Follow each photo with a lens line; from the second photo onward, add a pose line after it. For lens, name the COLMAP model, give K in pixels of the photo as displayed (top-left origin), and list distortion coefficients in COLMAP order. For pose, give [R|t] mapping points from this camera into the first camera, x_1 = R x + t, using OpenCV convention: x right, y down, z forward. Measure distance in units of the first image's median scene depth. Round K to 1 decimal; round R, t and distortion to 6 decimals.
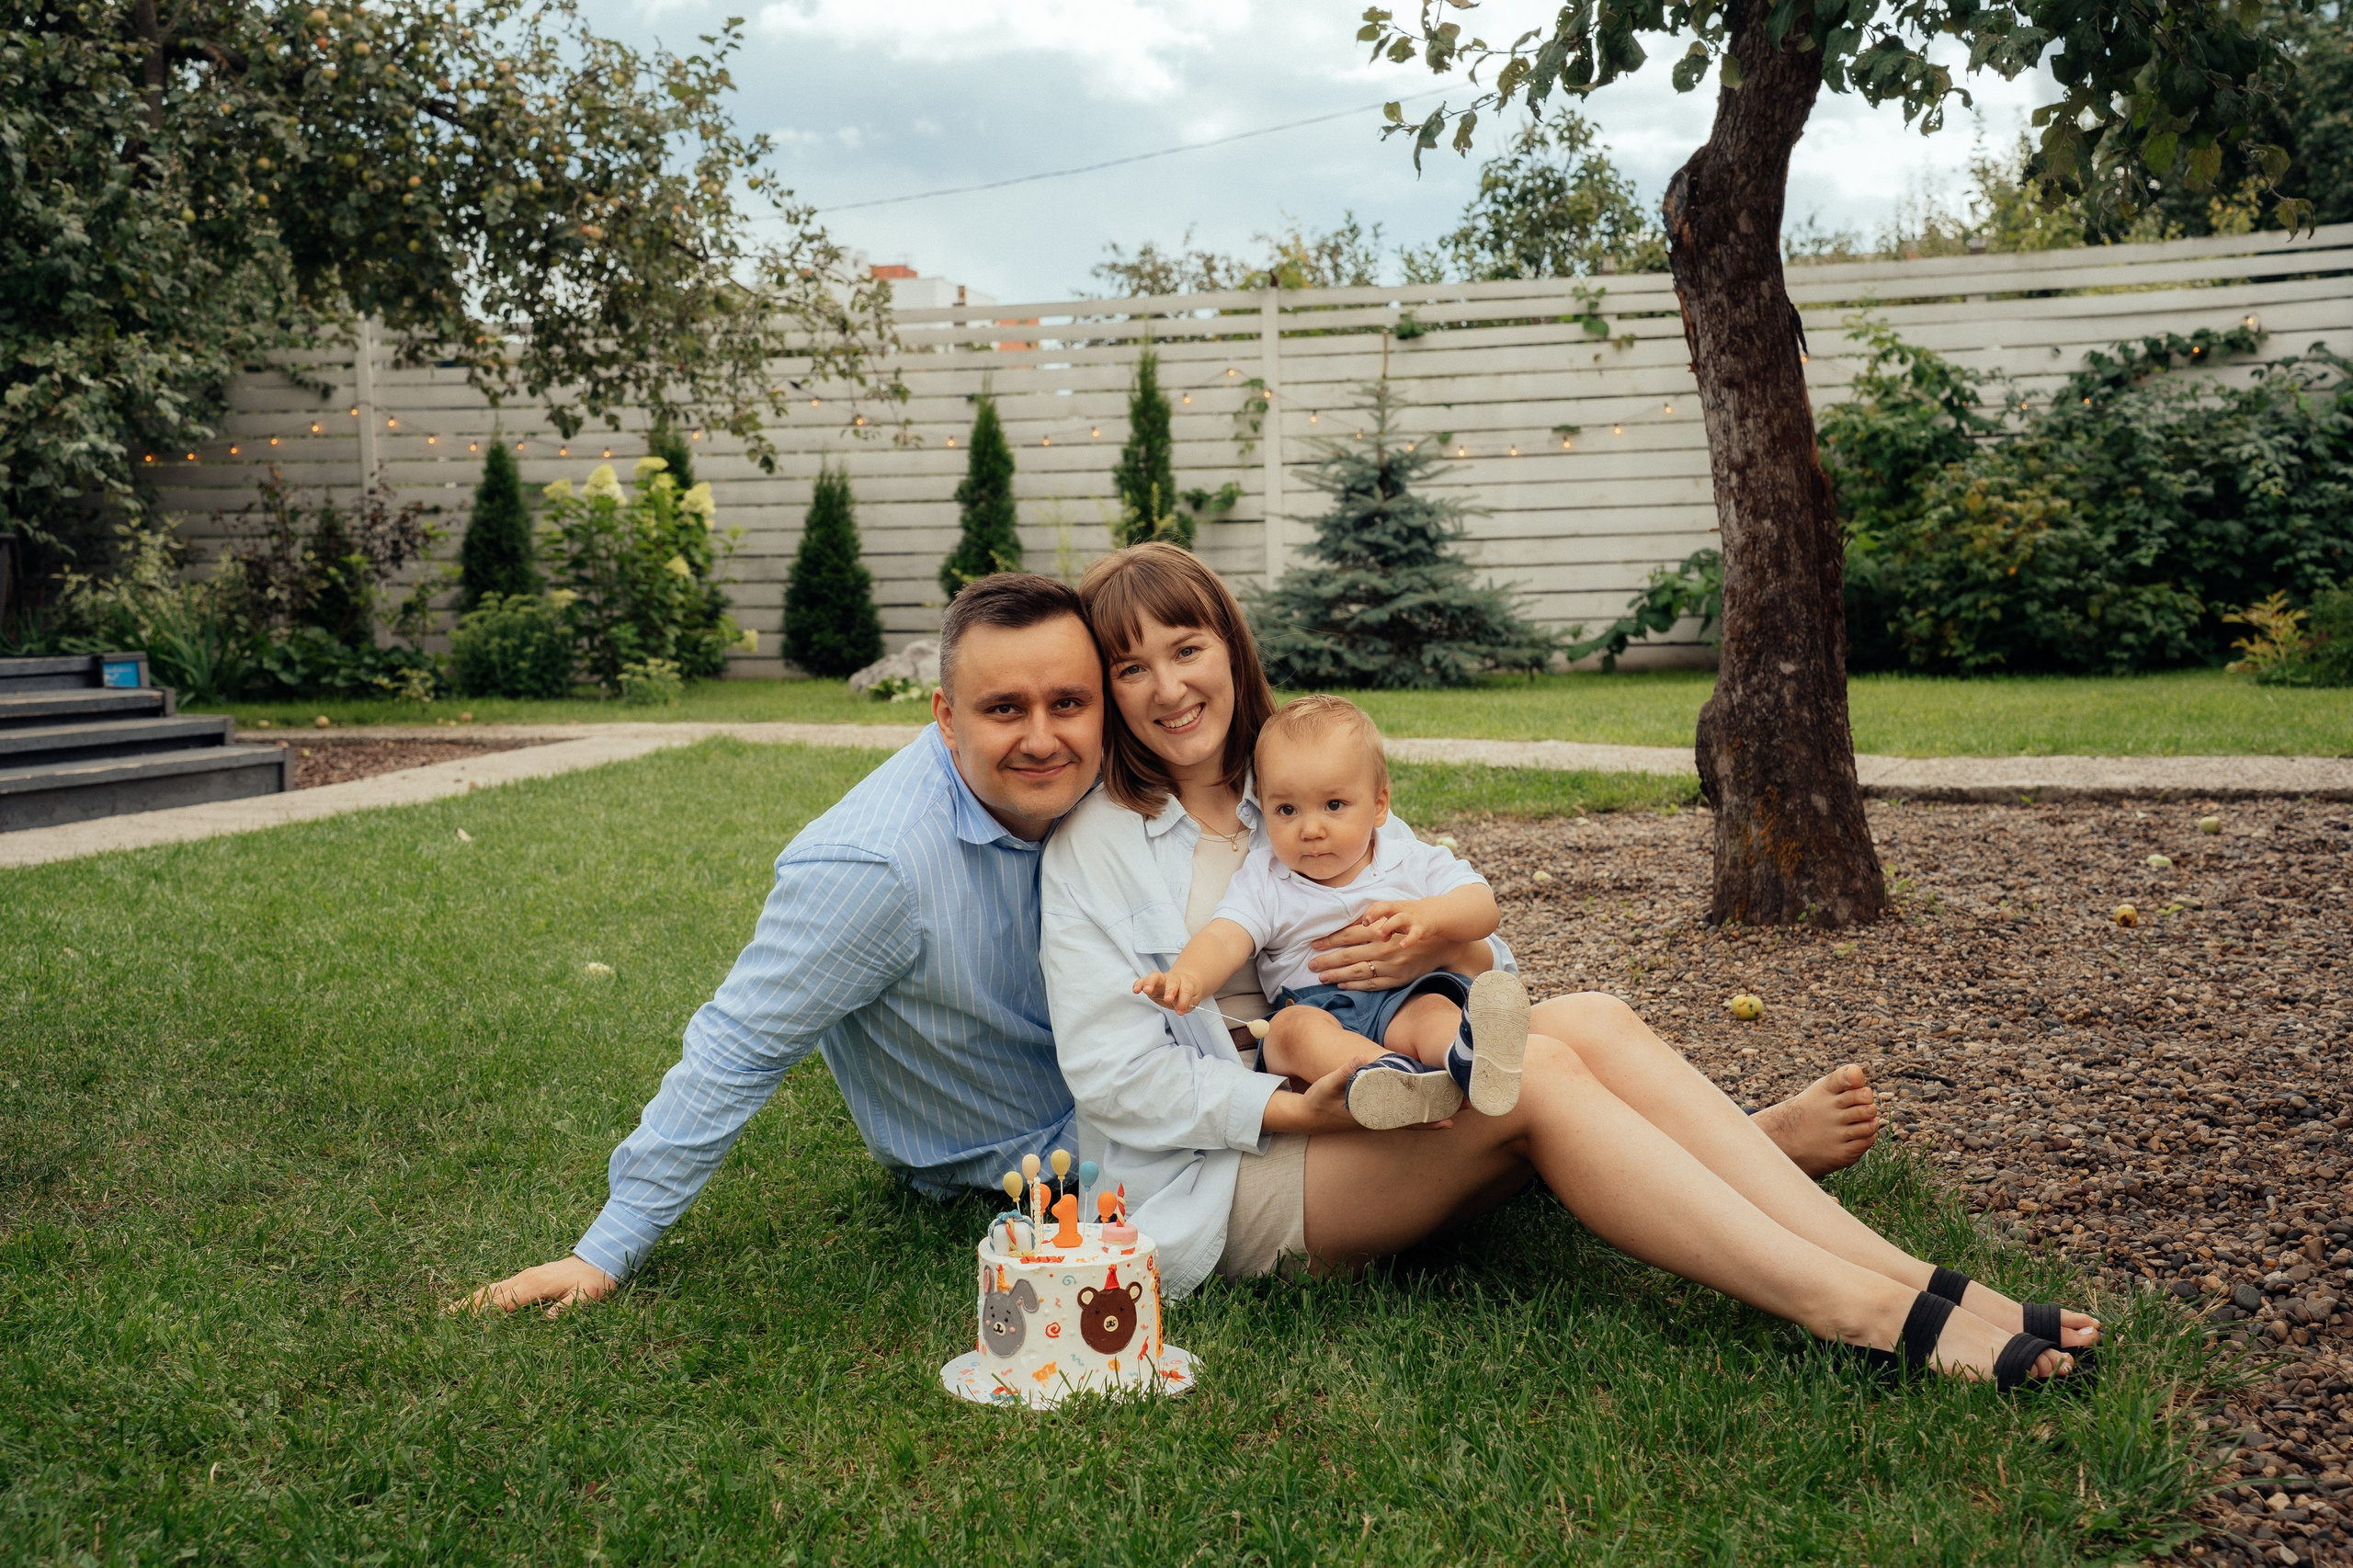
lens RADIAL K [[2725.3, 0, 1172.7], [0, 2725.3, 796.6], [0, 0, 1]] dist [0.143807, 0.000000]
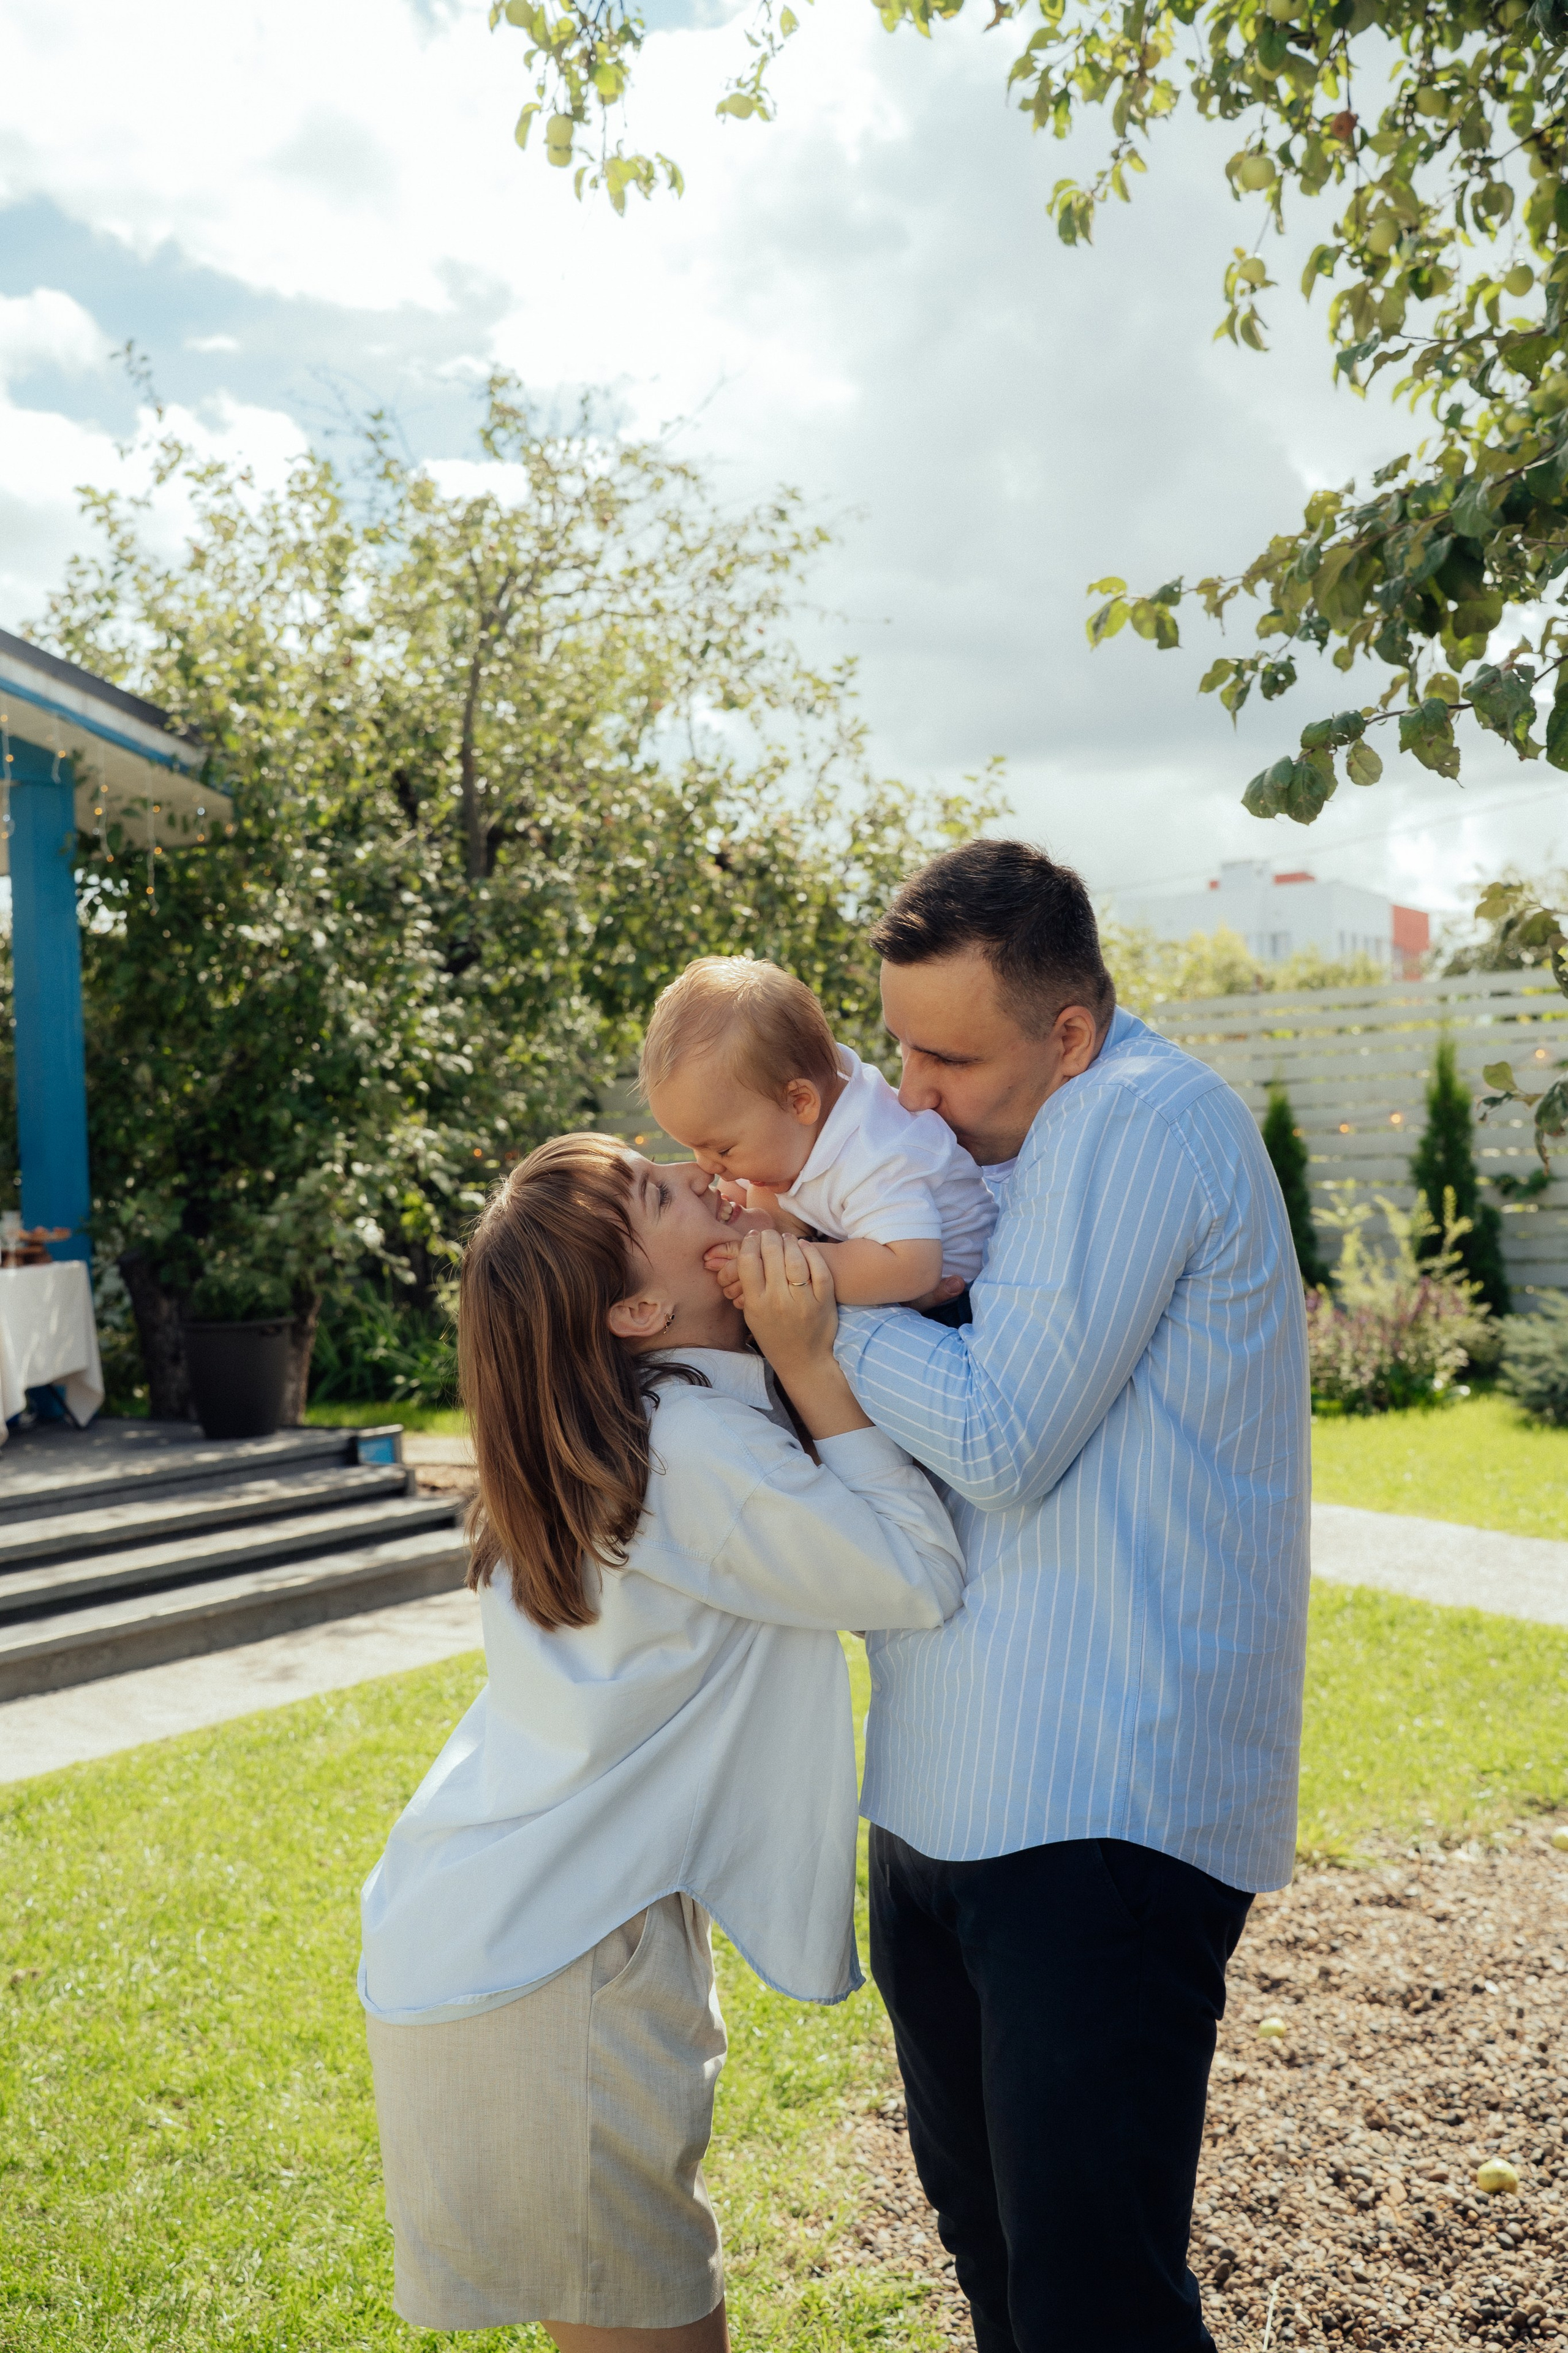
lens RADIAL K [[2378.1, 0, 765.8], [0, 2378.1, 1173.5], [0, 0, 1]] dist [0.095500, 0.000000]
pose [[0.947423, -0.014279, -0.319664, 0.042549], [-0.006351, 0.997968, -0.063402, -0.077445], [0.319920, 0.062099, 0.945407, 0.164631]]
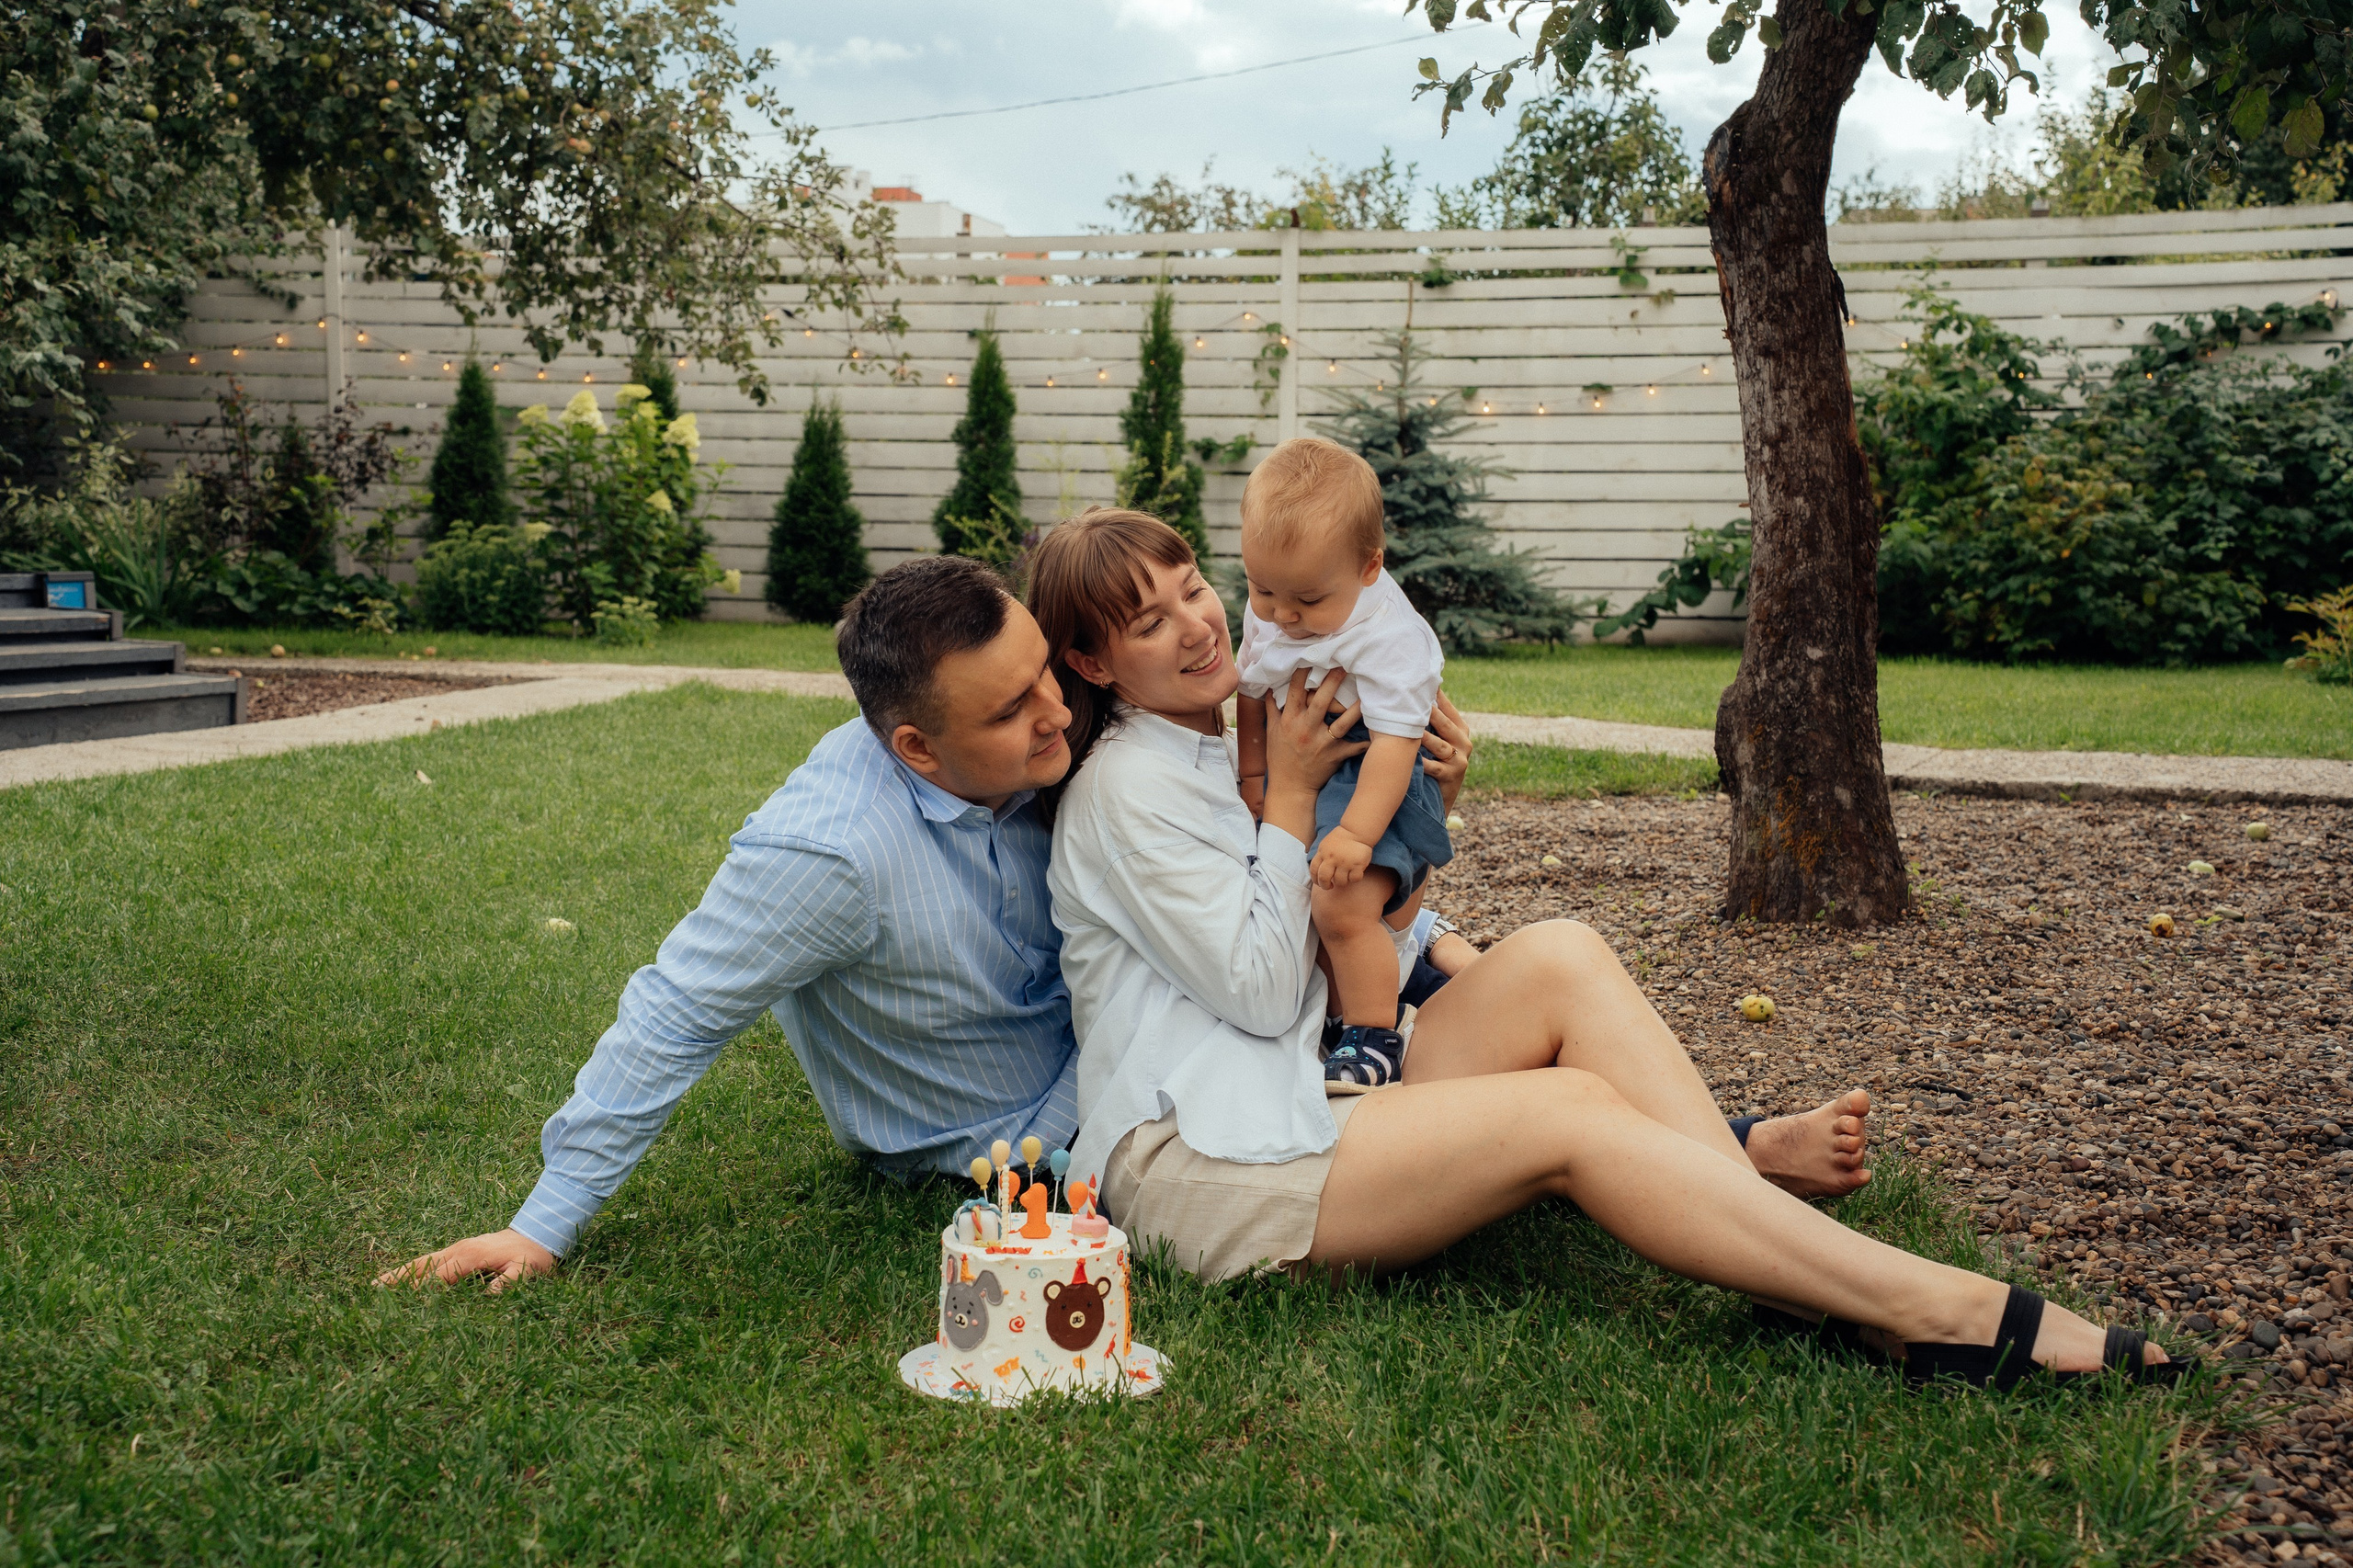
lens RADIAL K [[2867.1, 0, 1168.7], [0, 2867.1, 775.9], [0, 0, 1]] dist [0.176784, 0.000000]
pose [[0.999405, 0.034478, -0.001061, 0.000841], [-0.034471, 0.999386, 0.006343, -0.001226], [0.001279, -0.006303, 0.999979, -0.002443]]
